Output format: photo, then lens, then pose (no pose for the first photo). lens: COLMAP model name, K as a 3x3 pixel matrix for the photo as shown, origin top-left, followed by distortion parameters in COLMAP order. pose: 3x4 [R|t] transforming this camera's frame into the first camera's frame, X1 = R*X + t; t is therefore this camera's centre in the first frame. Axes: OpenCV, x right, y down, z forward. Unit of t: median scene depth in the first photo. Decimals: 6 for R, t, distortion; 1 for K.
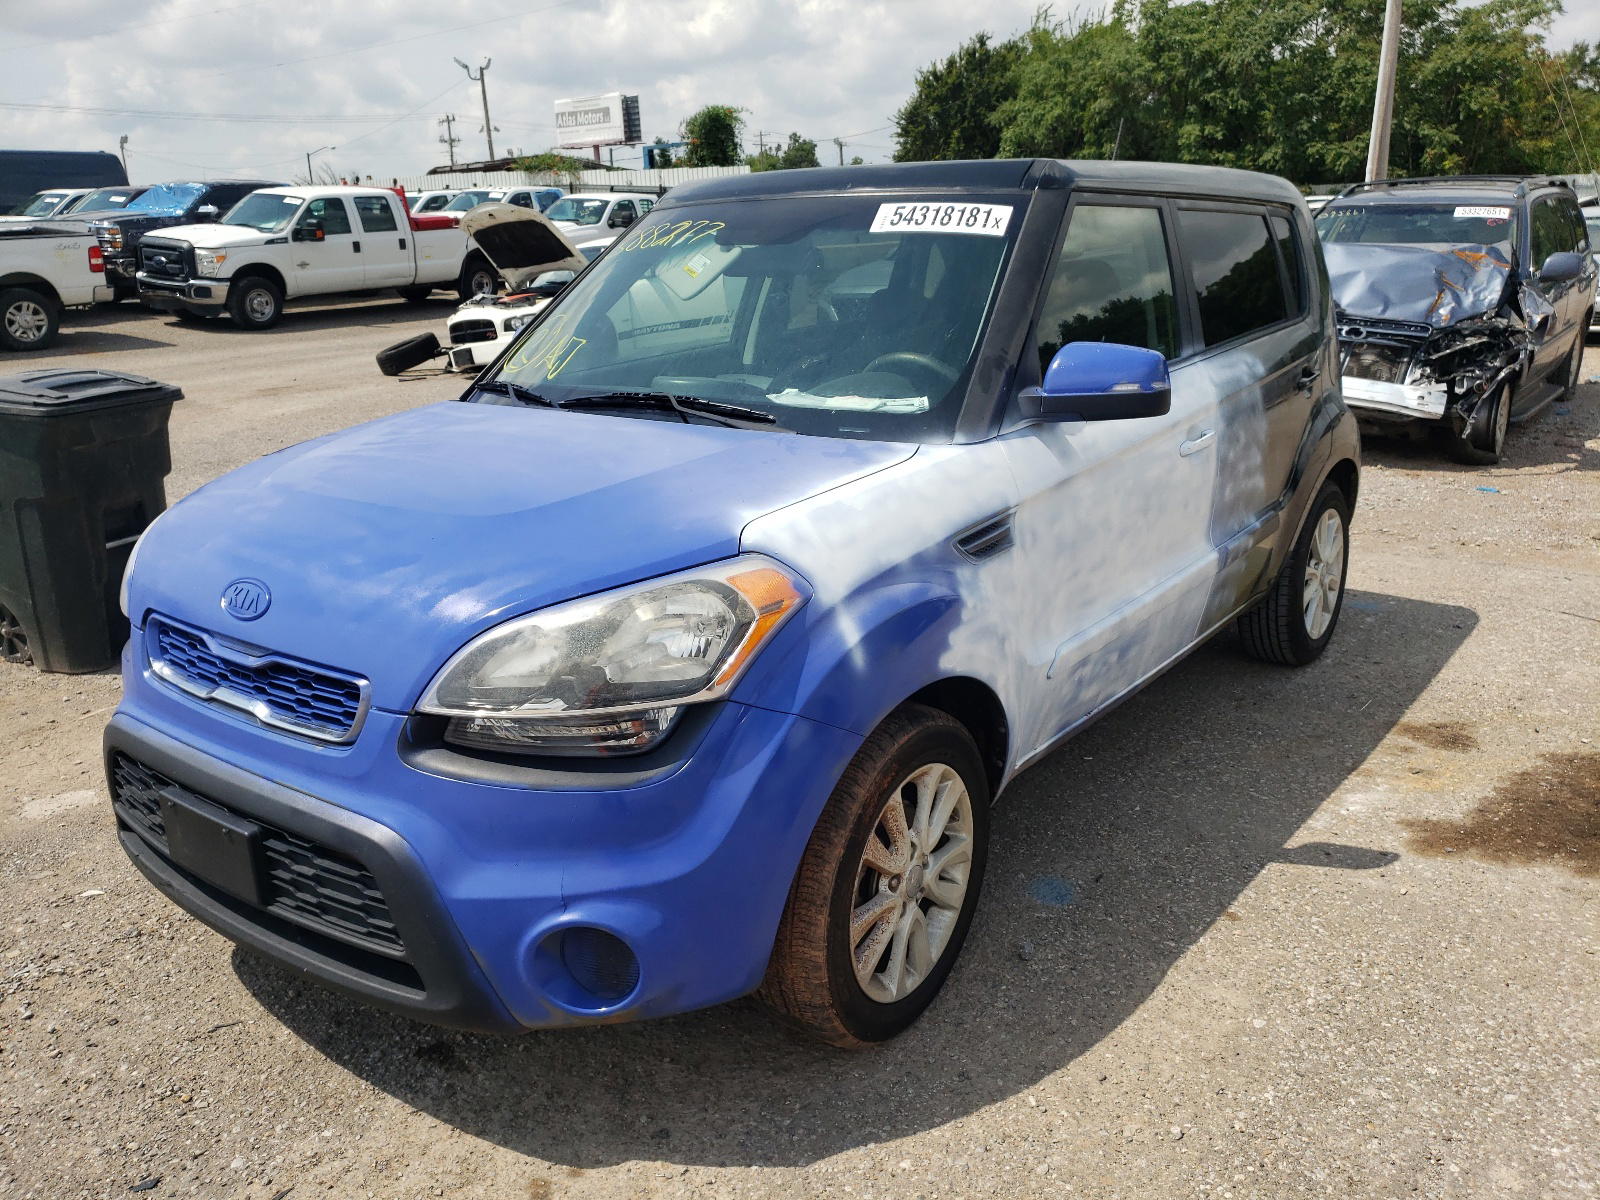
lens RADIAL K [[1257.4, 0, 806.5], [0, 1257.4, 591.6], [0, 0, 1]] dist [-0.035606, 0.018238]
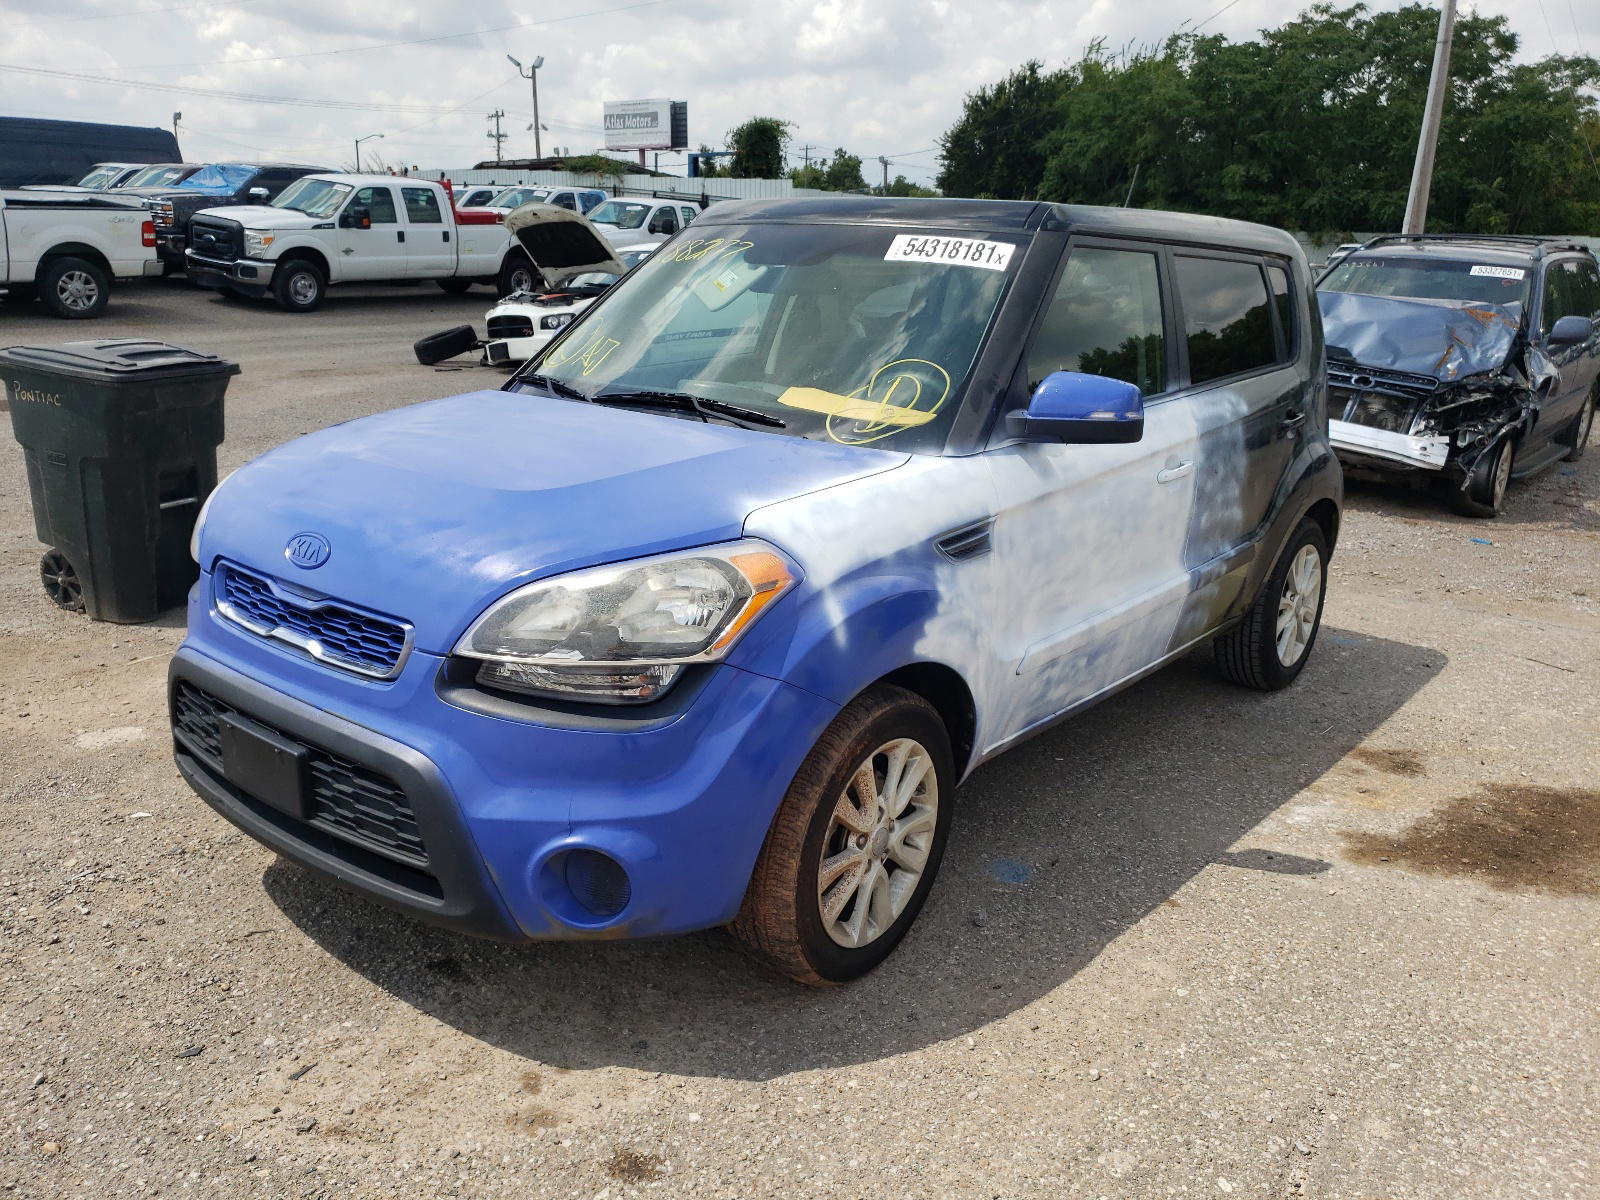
lens RADIAL K [[1257.4, 0, 802.1], [0, 1257.4, 604.6], [0, 0, 1]] dist [-0.035606, 0.018238]
pose [[0.997713, 0.065590, -0.016326, 0.017774], [-0.065612, 0.997845, -0.000783, 0.021191], [0.016240, 0.001852, 0.999866, -0.105454]]
